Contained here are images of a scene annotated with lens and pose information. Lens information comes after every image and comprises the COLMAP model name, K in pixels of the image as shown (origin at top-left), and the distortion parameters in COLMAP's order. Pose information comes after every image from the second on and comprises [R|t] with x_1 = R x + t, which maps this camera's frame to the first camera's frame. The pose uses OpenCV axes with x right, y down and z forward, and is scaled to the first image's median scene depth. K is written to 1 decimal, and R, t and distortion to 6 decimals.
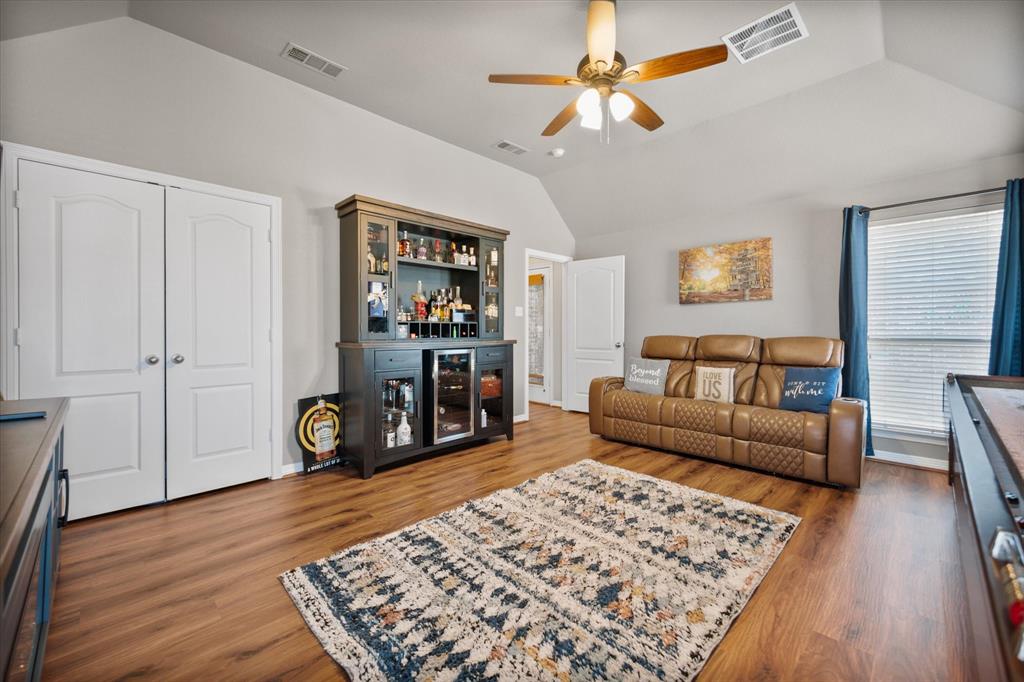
lens RADIAL K [[405.4, 0, 517.0], [0, 405.4, 339.0], [0, 0, 1]] dist [-0.001506, 0.000122]
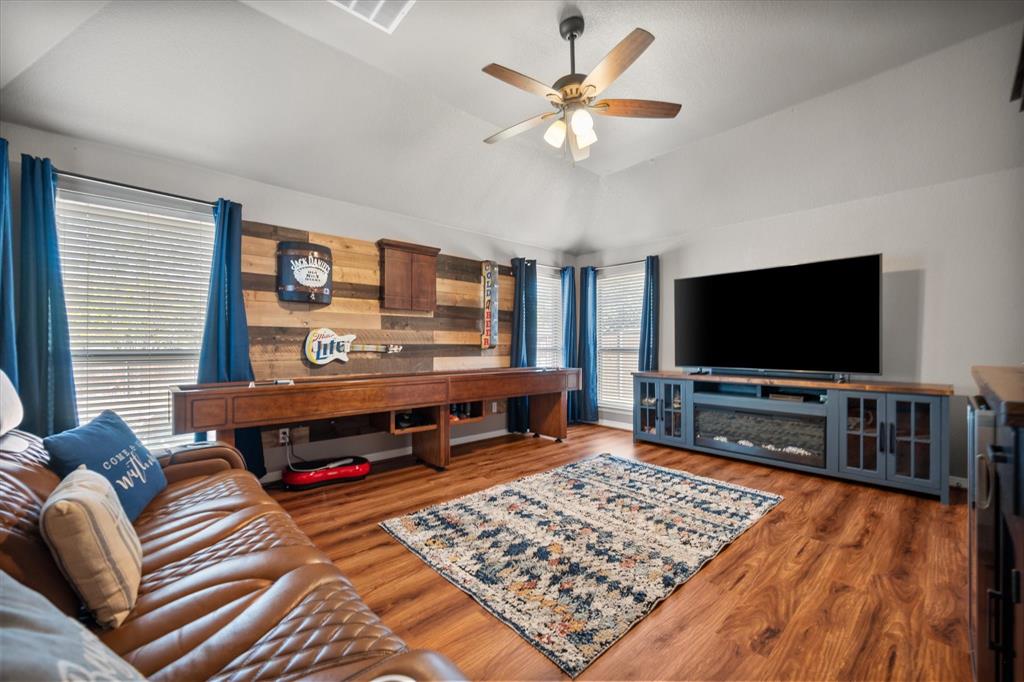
lens RADIAL K [[405.4, 0, 504.7], [0, 405.4, 344.6], [0, 0, 1]] dist [-0.001506, 0.000122]
pose [[-0.997751, -0.000100, 0.067034, 0.348358], [0.001394, 0.999752, 0.022237, -0.048329], [-0.067020, 0.022280, -0.997503, 2.282951]]
